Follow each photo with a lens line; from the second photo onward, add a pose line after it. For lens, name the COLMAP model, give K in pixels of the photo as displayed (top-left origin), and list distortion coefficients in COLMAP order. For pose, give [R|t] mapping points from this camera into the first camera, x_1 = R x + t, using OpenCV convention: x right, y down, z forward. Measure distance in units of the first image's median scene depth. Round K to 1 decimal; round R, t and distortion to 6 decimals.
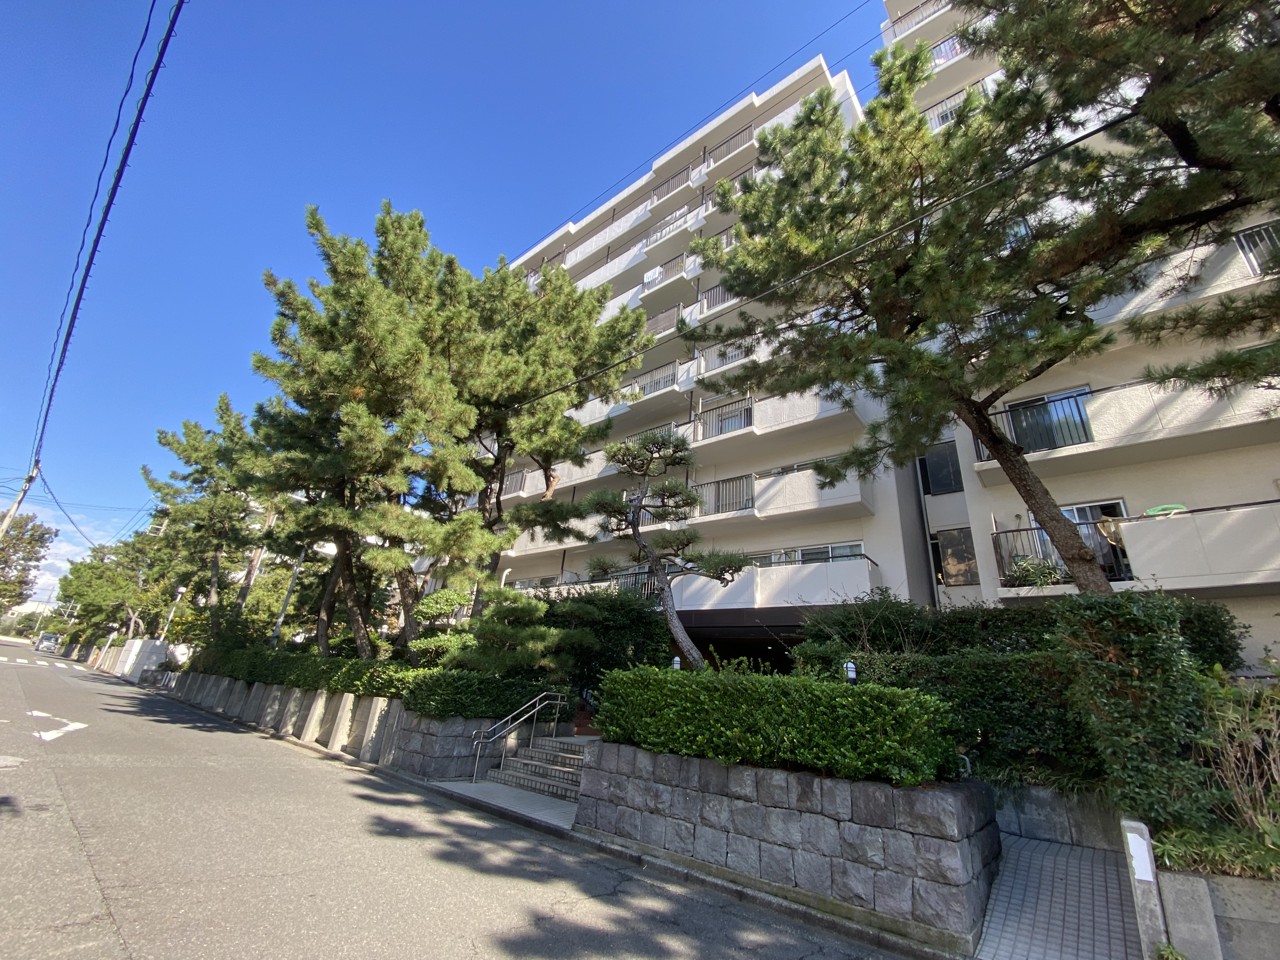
lens RADIAL K [[525.7, 0, 637.5], [0, 525.7, 467.7], [0, 0, 1]] dist [-0.000913, -0.005940]
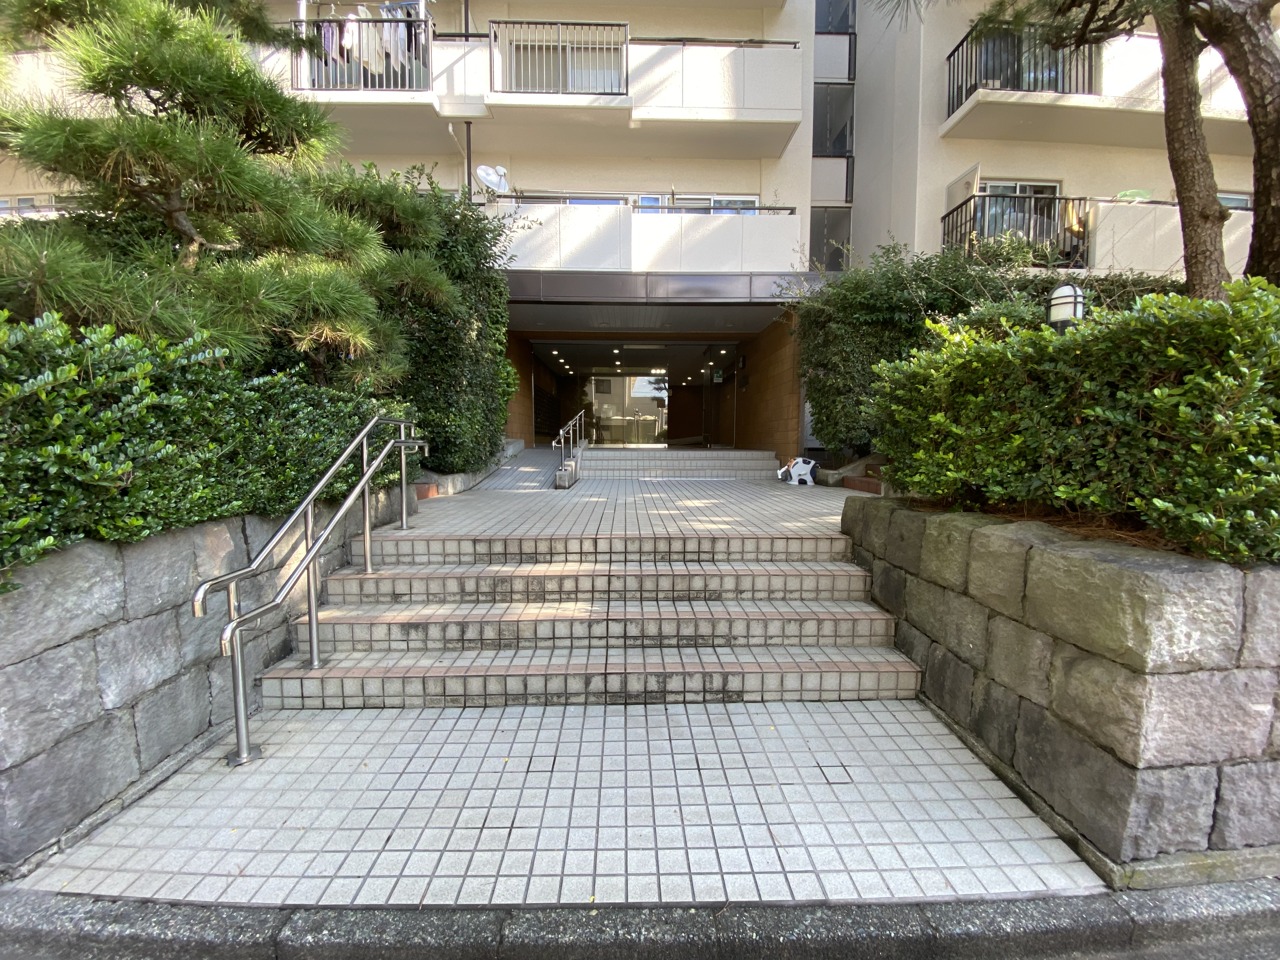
lens RADIAL K [[525.7, 0, 638.4], [0, 525.7, 476.8], [0, 0, 1]] dist [-0.000913, -0.005940]
pose [[0.756074, -0.129004, 0.641646, -0.269024], [-0.210764, 0.880165, 0.425309, 0.287095], [-0.619621, -0.456801, 0.638281, 0.671781]]
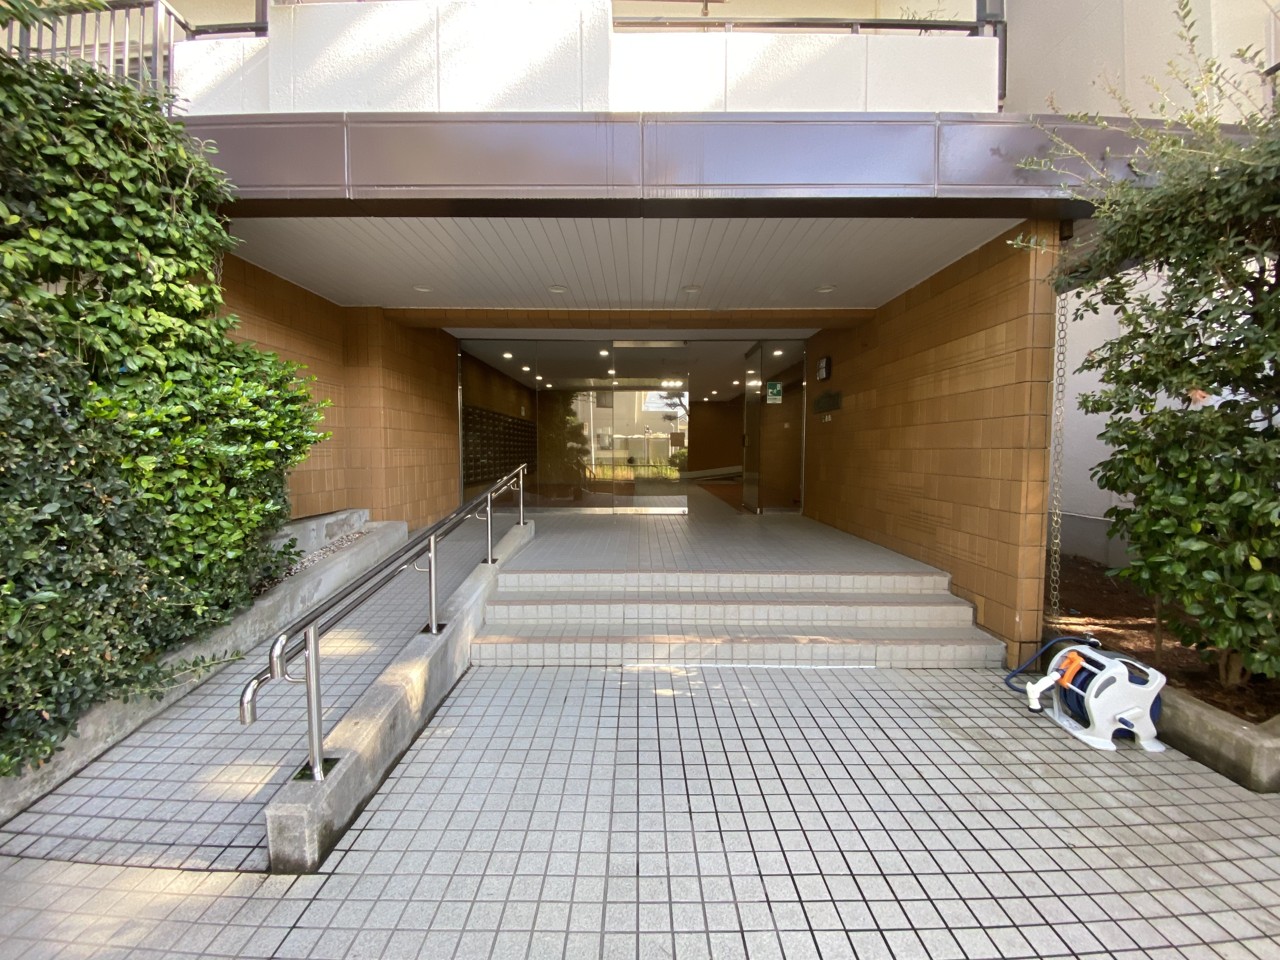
lens RADIAL K [[525.7, 0, 647.7], [0, 525.7, 476.5], [0, 0, 1]] dist [-0.000913, -0.005940]
pose [[0.760281, -0.119630, 0.638484, -0.260668], [-0.206098, 0.887692, 0.411736, 0.289850], [-0.616033, -0.444625, 0.650240, 0.680381]]
